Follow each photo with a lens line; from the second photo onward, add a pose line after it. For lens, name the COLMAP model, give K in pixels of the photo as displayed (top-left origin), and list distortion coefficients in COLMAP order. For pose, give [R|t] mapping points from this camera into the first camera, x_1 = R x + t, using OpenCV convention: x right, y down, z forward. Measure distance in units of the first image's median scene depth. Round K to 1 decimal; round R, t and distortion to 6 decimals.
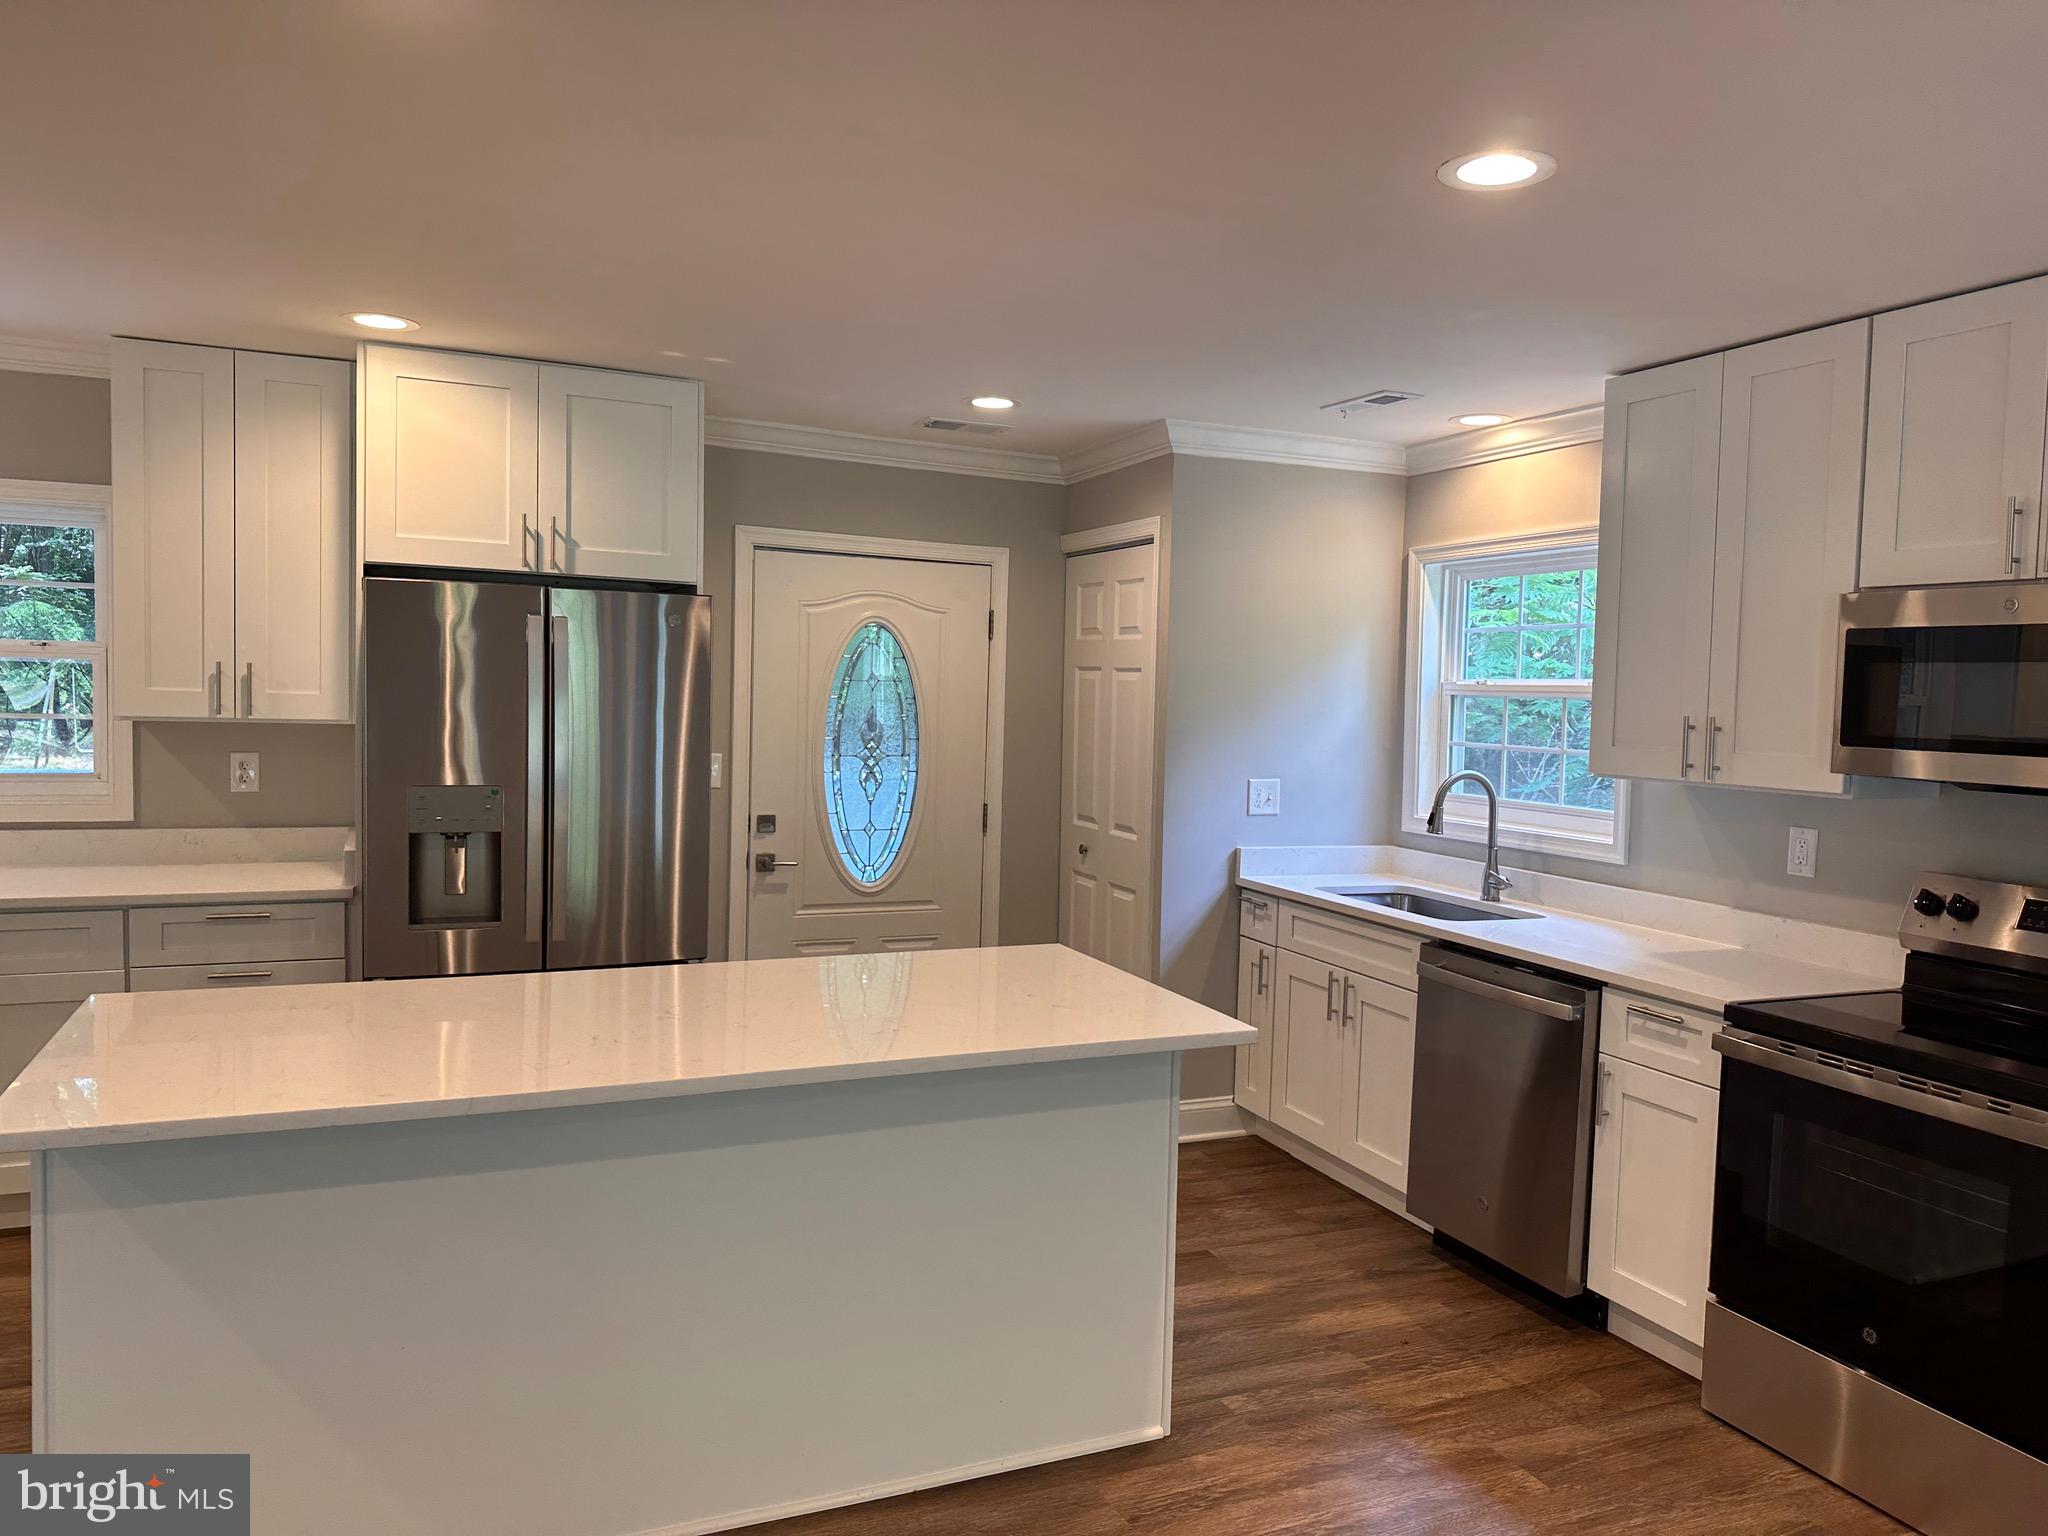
lens RADIAL K [[1436.6, 0, 1023.8], [0, 1436.6, 762.3], [0, 0, 1]] dist [0.070040, -0.083856]
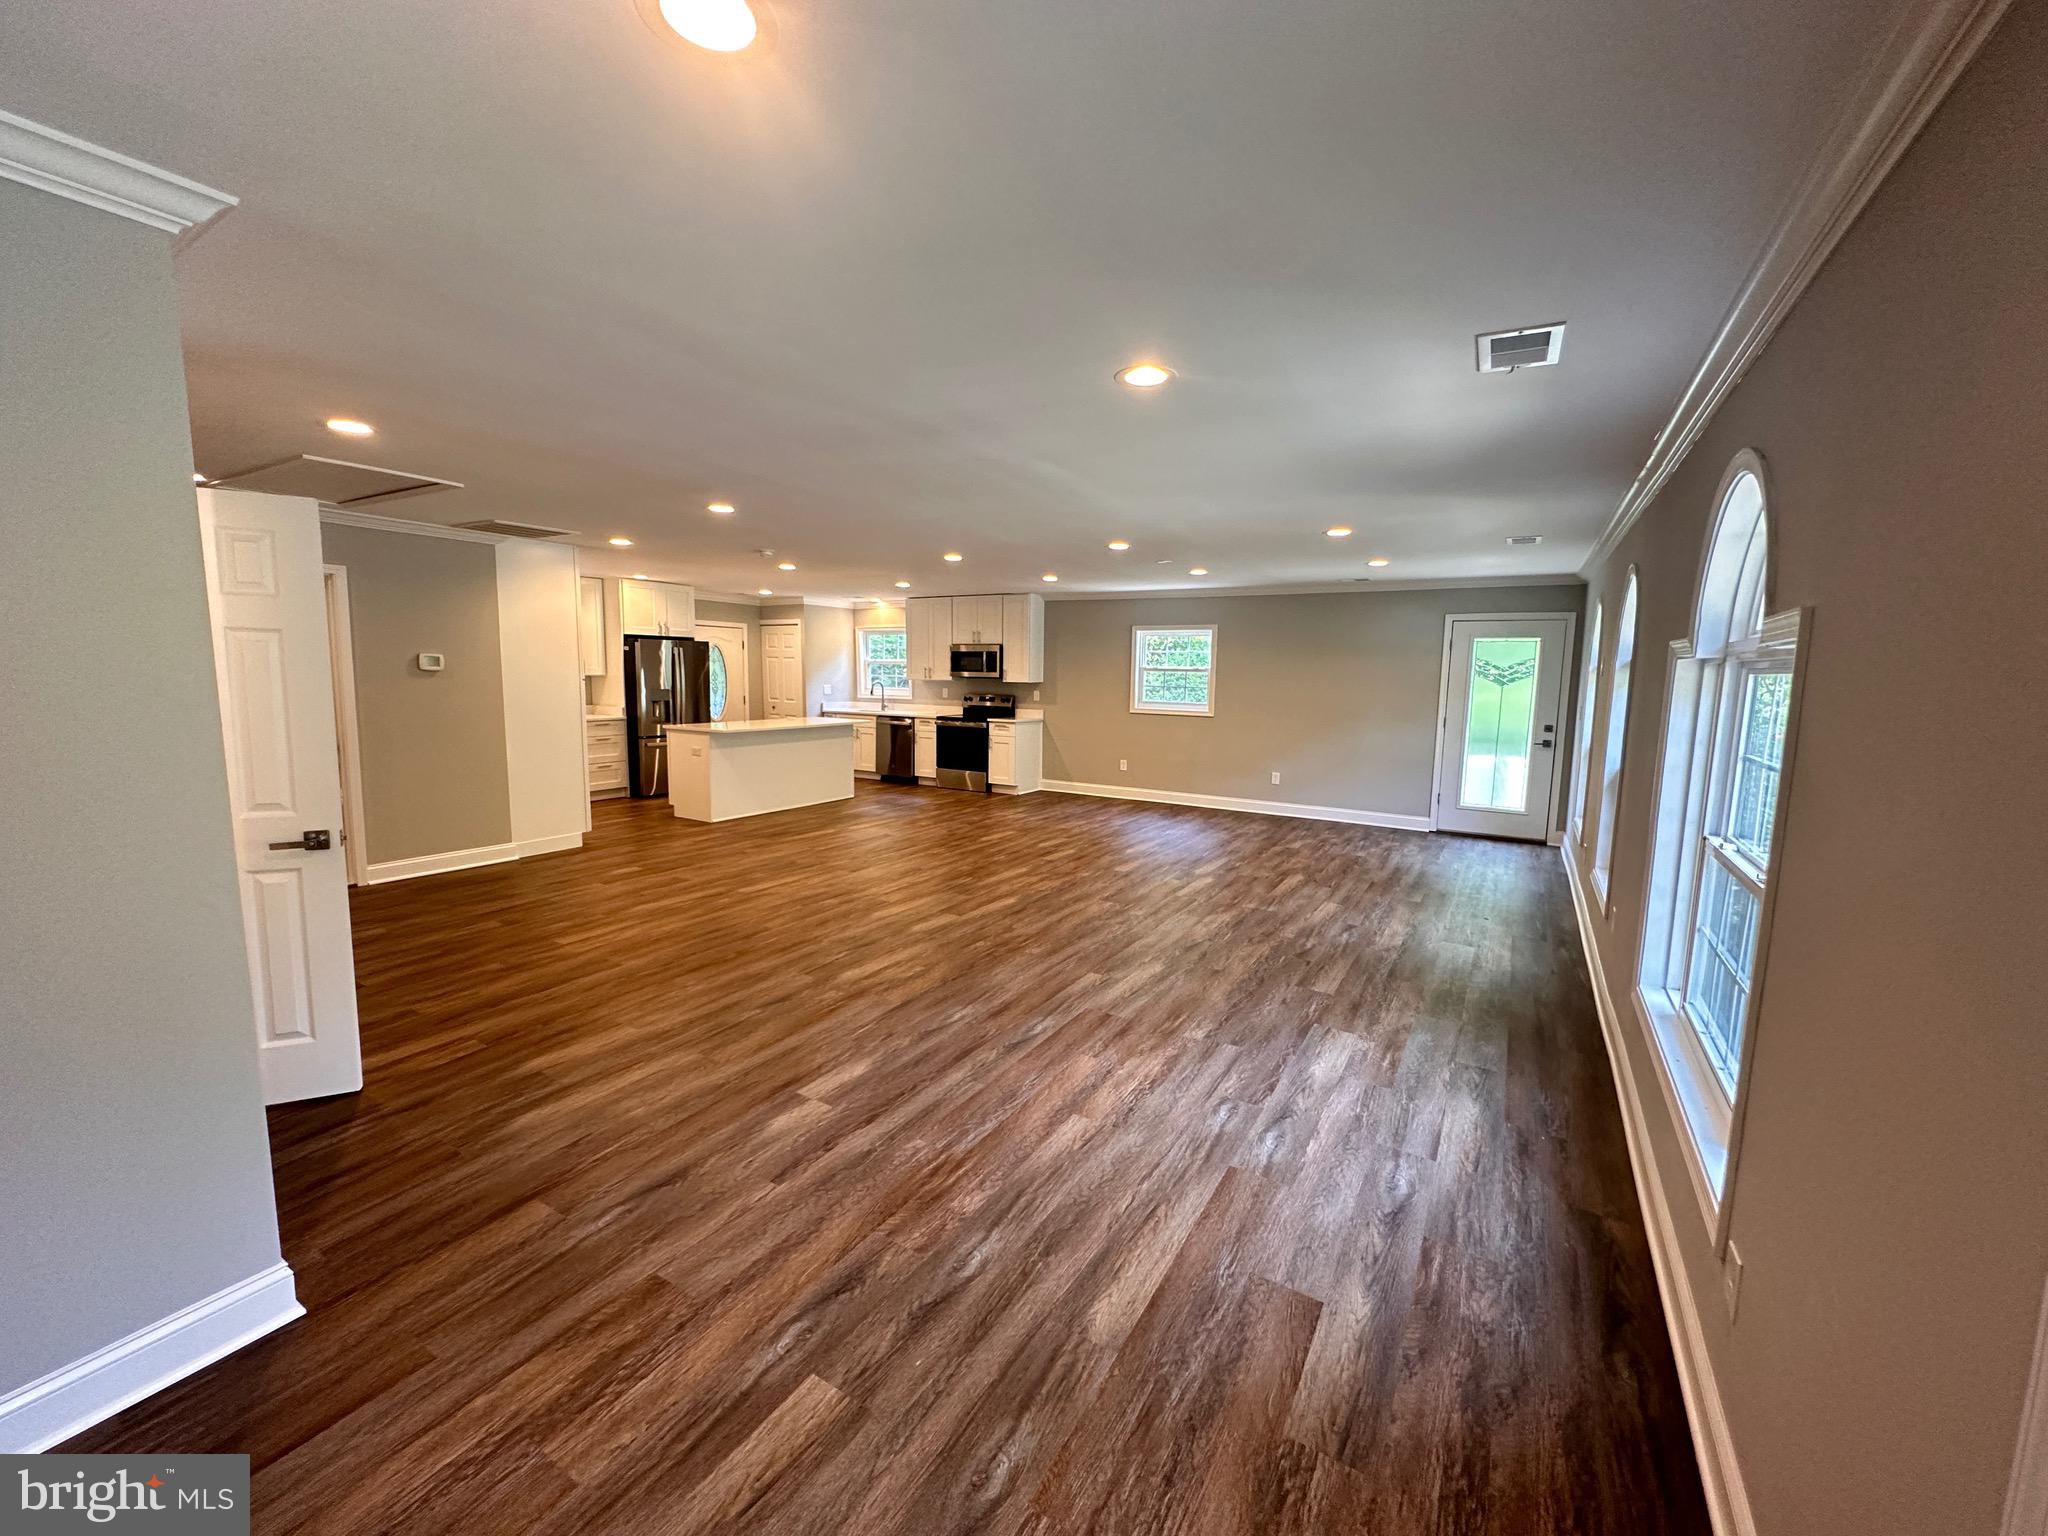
lens RADIAL K [[819.5, 0, 1028.4], [0, 819.5, 782.6], [0, 0, 1]] dist [-0.001784, 0.000789]
pose [[0.815078, -0.097818, 0.571034, -0.837738], [0.040798, 0.992887, 0.111848, 0.057983], [-0.577913, -0.067868, 0.813271, -1.425379]]
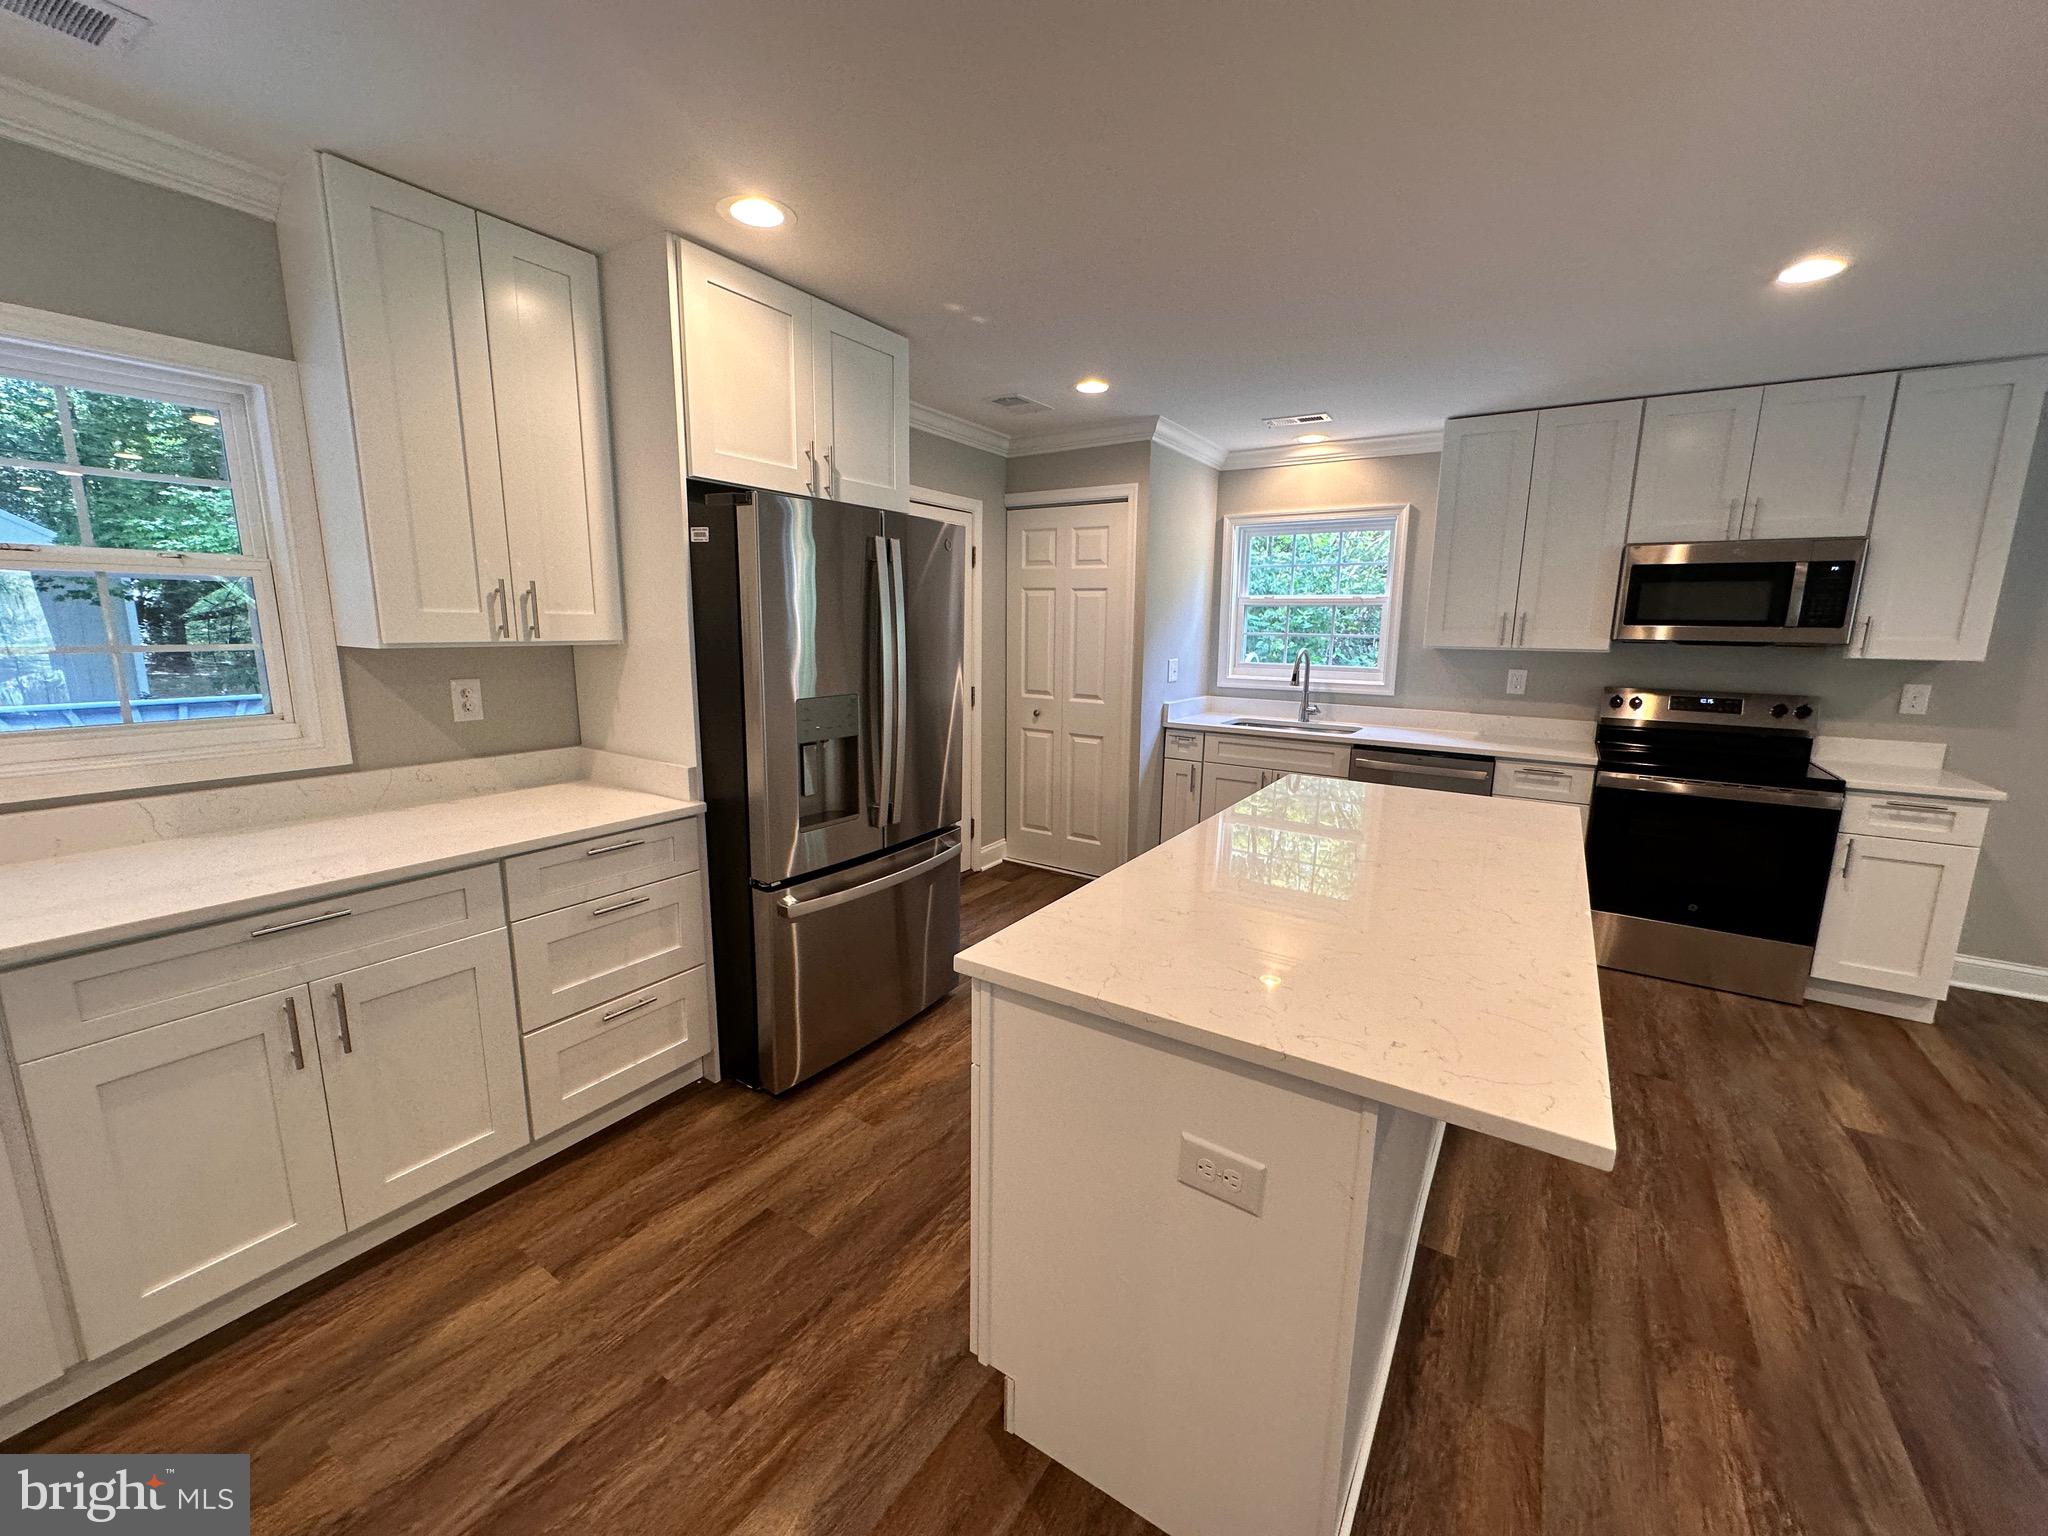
lens RADIAL K [[819.5, 0, 1025.0], [0, 819.5, 773.6], [0, 0, 1]] dist [-0.001784, 0.000789]
pose [[0.836563, -0.120758, 0.534396, -0.562886], [0.041463, 0.986564, 0.158027, -0.016355], [-0.546299, -0.110042, 0.830330, 0.381350]]
